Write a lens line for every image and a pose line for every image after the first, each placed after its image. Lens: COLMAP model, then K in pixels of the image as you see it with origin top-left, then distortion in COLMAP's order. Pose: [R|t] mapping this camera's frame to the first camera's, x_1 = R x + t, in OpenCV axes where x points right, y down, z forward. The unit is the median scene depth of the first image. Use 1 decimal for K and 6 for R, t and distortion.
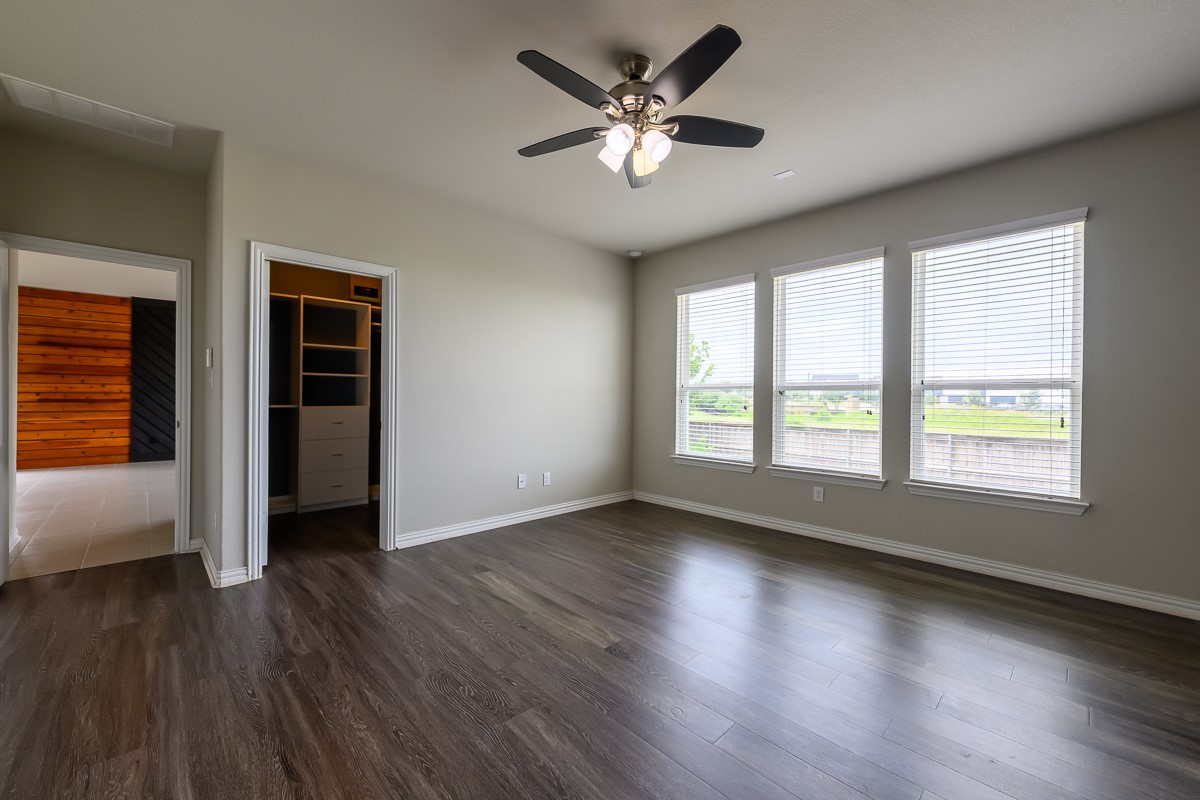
lens RADIAL K [[473.2, 0, 596.5], [0, 473.2, 401.2], [0, 0, 1]] dist [0.002476, -0.000146]
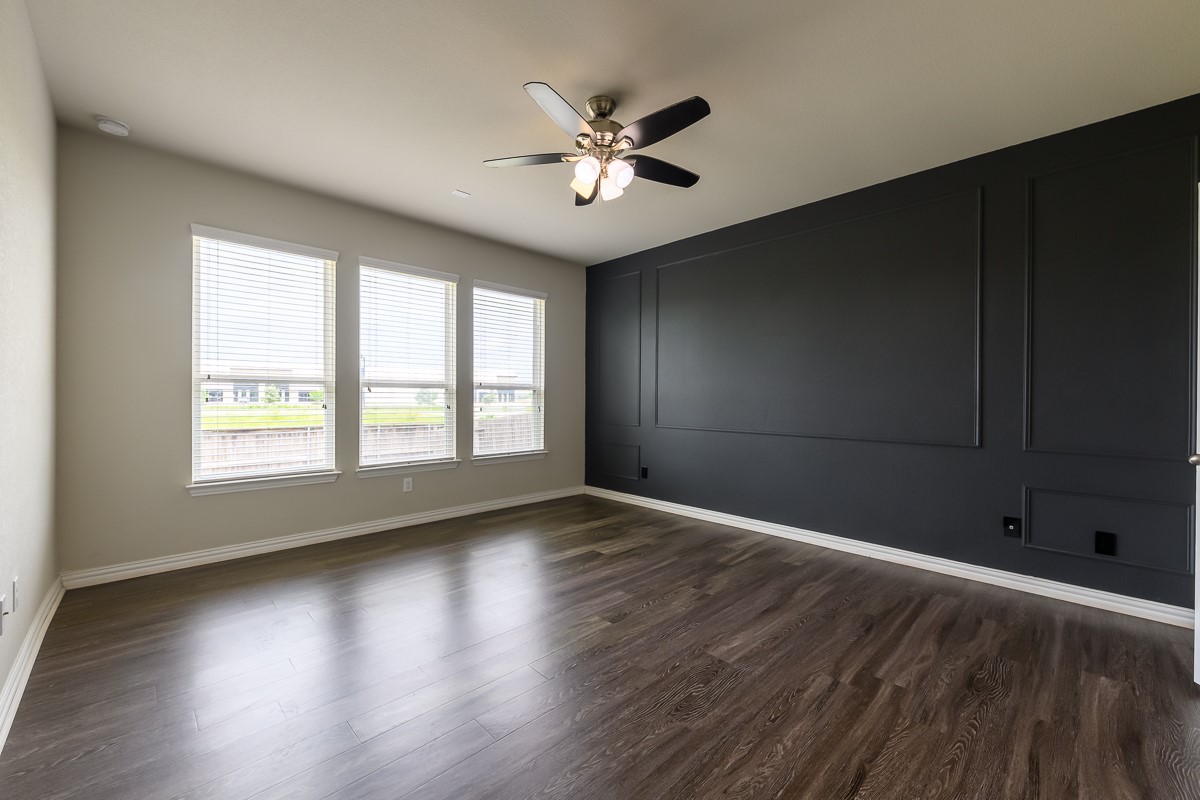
lens RADIAL K [[473.2, 0, 596.6], [0, 473.2, 401.4], [0, 0, 1]] dist [0.002476, -0.000146]
pose [[-0.007413, -0.016835, 0.999831, -0.676174], [0.000667, 0.999858, 0.016840, -0.011639], [-0.999972, 0.000791, -0.007401, 0.648921]]
